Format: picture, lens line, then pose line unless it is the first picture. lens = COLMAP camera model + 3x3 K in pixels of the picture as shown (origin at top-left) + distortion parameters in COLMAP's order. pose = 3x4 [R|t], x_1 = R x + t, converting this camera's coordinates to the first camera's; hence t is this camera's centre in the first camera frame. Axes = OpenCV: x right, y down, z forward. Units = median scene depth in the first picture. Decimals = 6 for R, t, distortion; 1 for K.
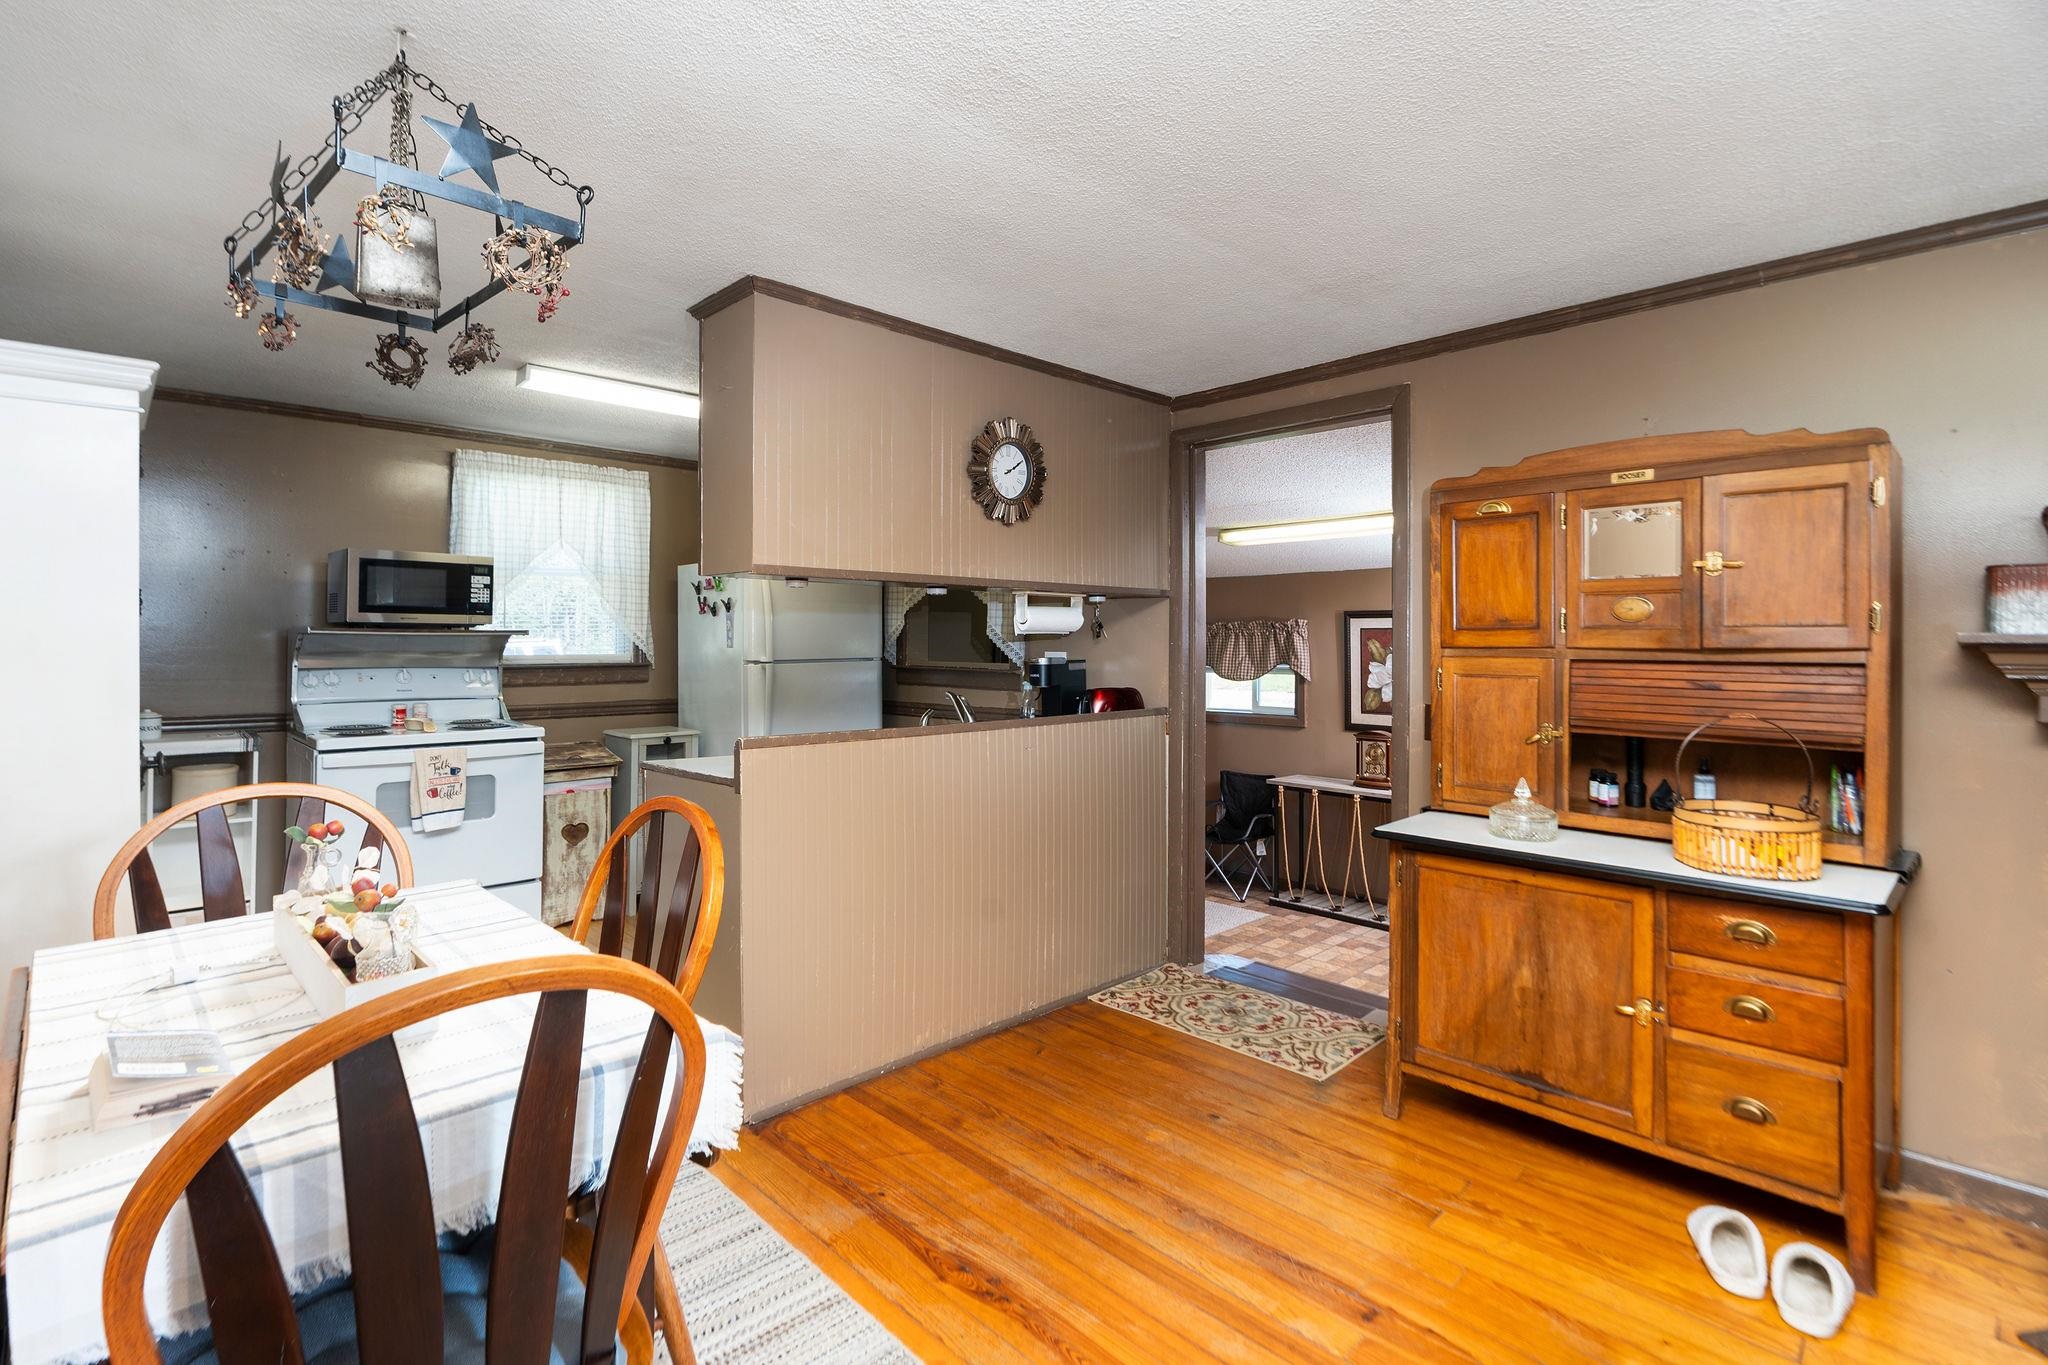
lens RADIAL K [[945.0, 0, 1017.8], [0, 945.0, 665.7], [0, 0, 1]] dist [-0.000921, 0.000391]
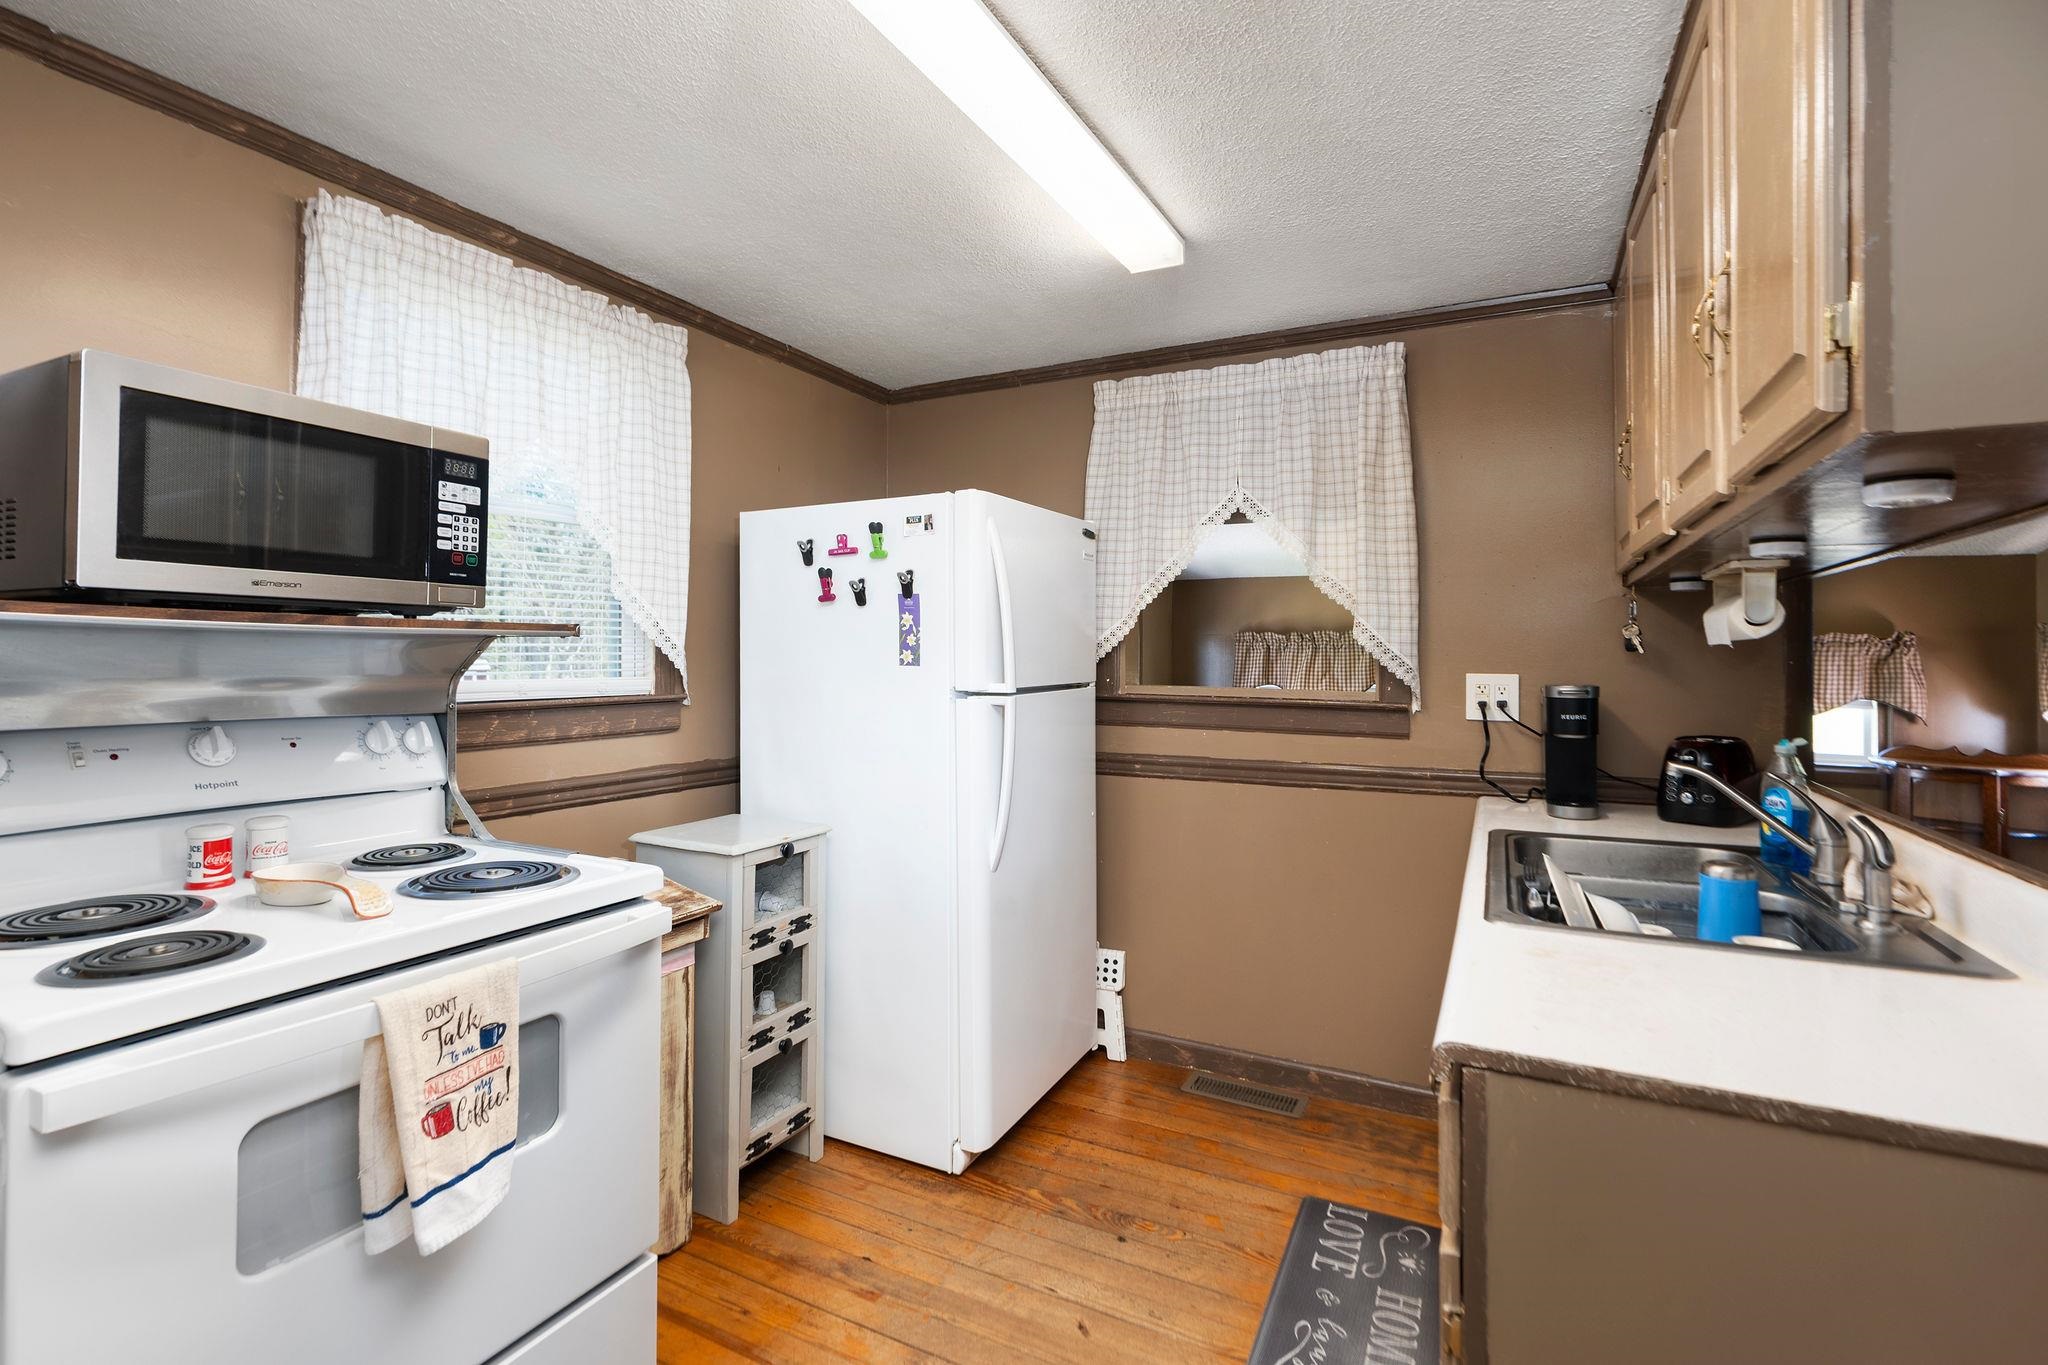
lens RADIAL K [[945.0, 0, 1026.9], [0, 945.0, 666.2], [0, 0, 1]] dist [-0.000921, 0.000391]
pose [[0.949248, -0.001223, 0.314527, -0.443569], [0.005812, 0.999890, -0.013654, -0.012127], [-0.314476, 0.014789, 0.949150, 0.527037]]
